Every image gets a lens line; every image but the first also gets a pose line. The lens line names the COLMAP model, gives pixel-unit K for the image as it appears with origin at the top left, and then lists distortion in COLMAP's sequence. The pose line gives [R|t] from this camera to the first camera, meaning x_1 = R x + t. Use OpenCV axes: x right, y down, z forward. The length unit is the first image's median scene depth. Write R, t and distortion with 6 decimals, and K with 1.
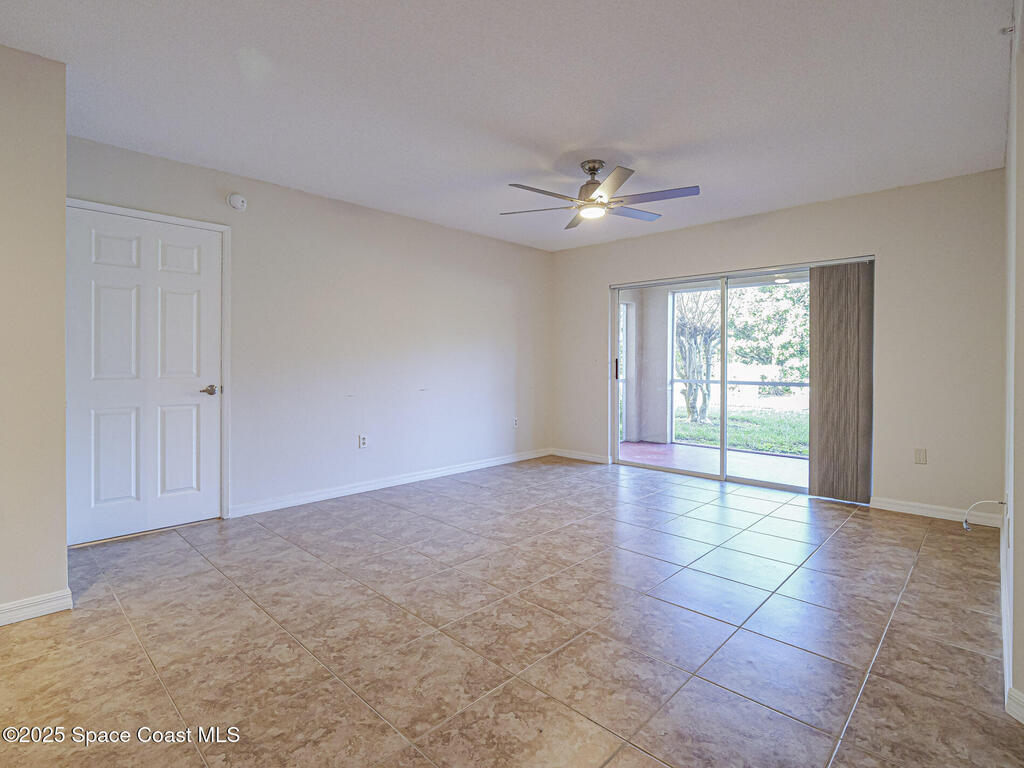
lens RADIAL K [[509.3, 0, 508.4], [0, 509.3, 369.3], [0, 0, 1]] dist [-0.015193, -0.001071]
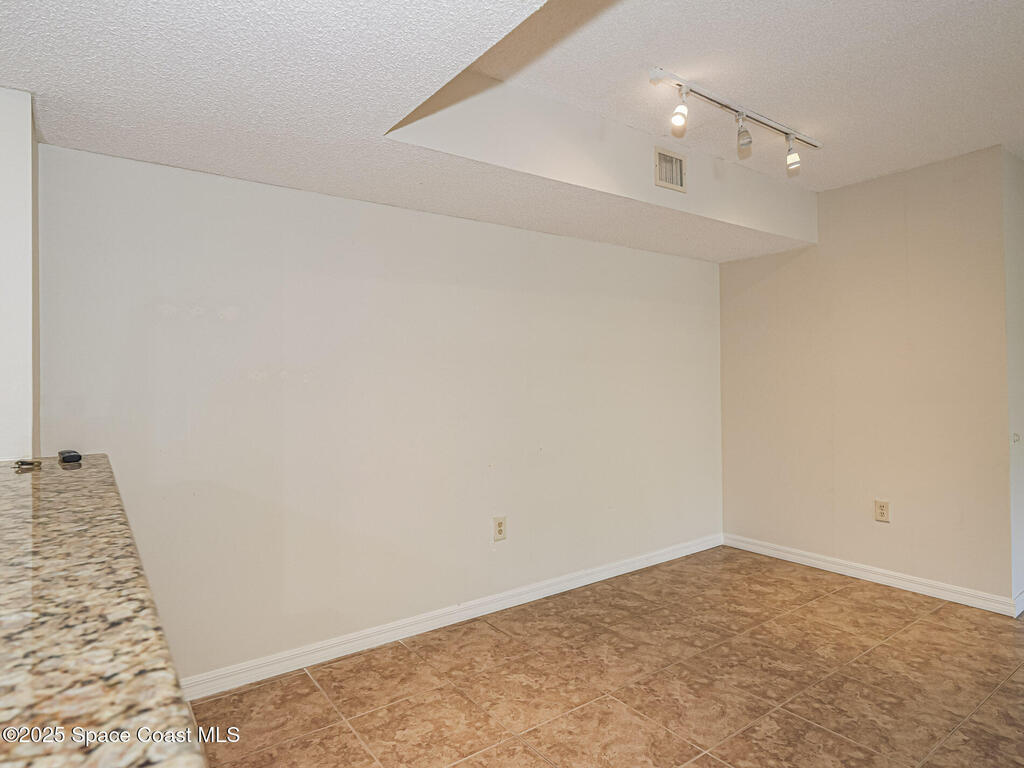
lens RADIAL K [[580.3, 0, 504.3], [0, 580.3, 384.2], [0, 0, 1]] dist [-0.003988, -0.000485]
pose [[-0.182529, 0.005251, -0.983186, 0.358763], [-0.004305, 0.999972, 0.006140, -0.033281], [0.983191, 0.005353, -0.182501, 0.051879]]
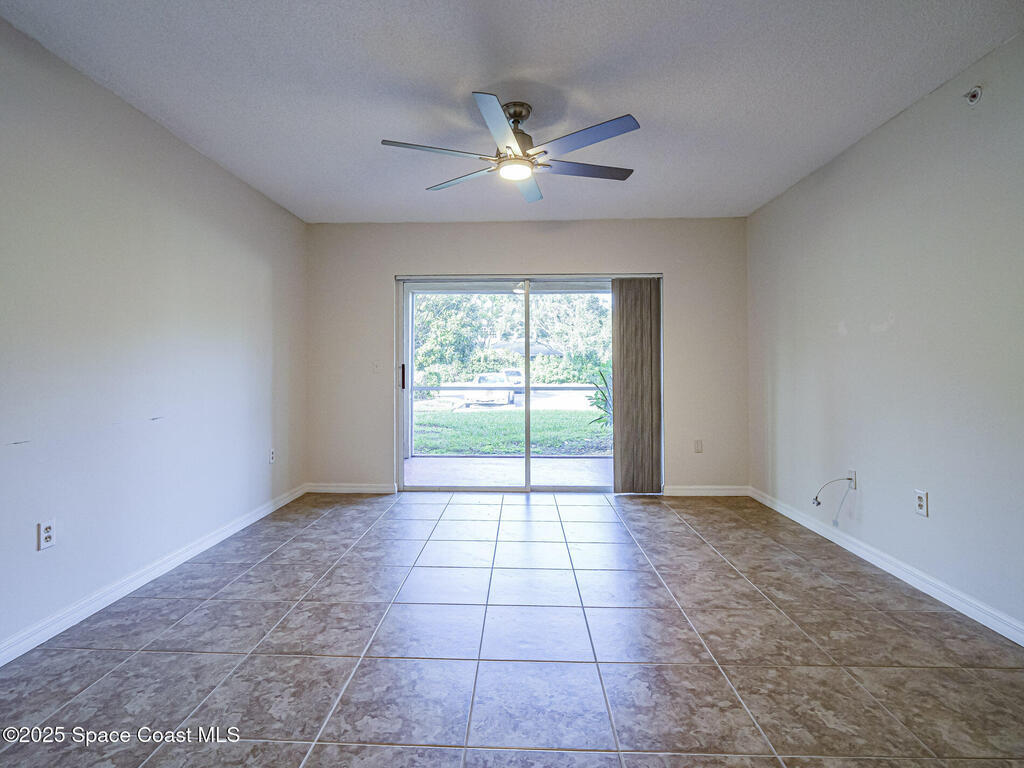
lens RADIAL K [[505.0, 0, 501.8], [0, 505.0, 364.3], [0, 0, 1]] dist [-0.016371, -0.000456]
pose [[0.746818, 0.001724, 0.665026, -0.302858], [0.013591, 0.999748, -0.017854, -0.005595], [-0.664890, 0.022372, 0.746606, 0.391694]]
